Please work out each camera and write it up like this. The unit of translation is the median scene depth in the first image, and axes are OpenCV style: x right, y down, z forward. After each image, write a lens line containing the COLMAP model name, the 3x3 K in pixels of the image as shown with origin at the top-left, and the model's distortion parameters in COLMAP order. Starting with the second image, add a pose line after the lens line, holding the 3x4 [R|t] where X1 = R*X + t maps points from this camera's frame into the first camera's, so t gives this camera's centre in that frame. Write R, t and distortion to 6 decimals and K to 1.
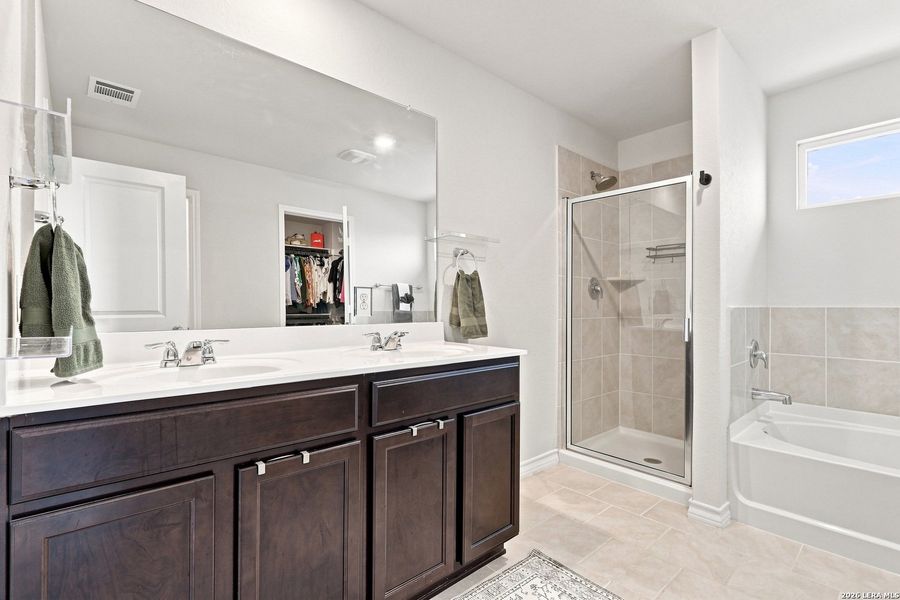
lens RADIAL K [[418.2, 0, 447.1], [0, 418.2, 303.0], [0, 0, 1]] dist [0.004617, 0.000692]
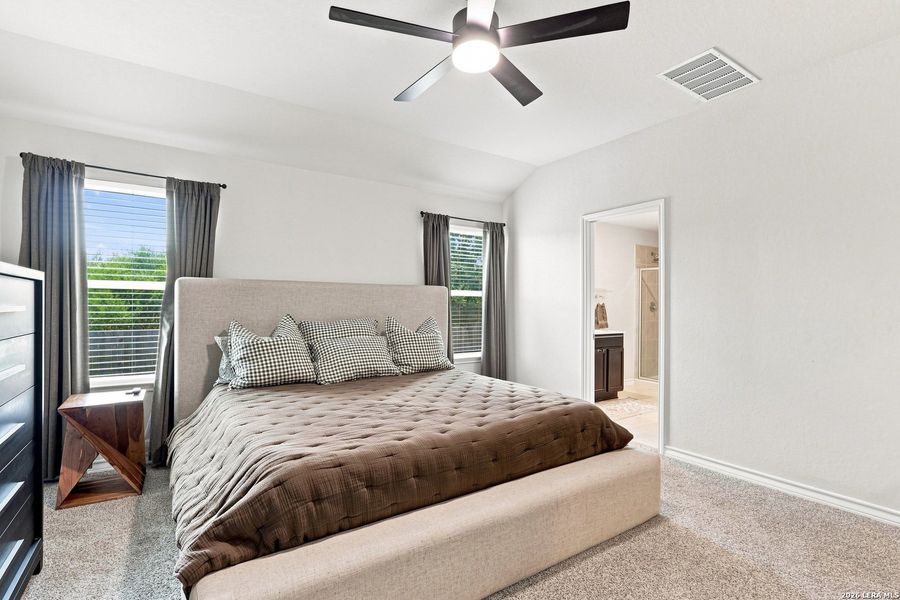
lens RADIAL K [[418.2, 0, 453.1], [0, 418.2, 303.9], [0, 0, 1]] dist [0.004617, 0.000692]
pose [[0.990263, -0.000156, -0.139208, -0.519480], [0.000968, 0.999983, 0.005763, -0.090410], [0.139205, -0.005842, 0.990246, -1.812447]]
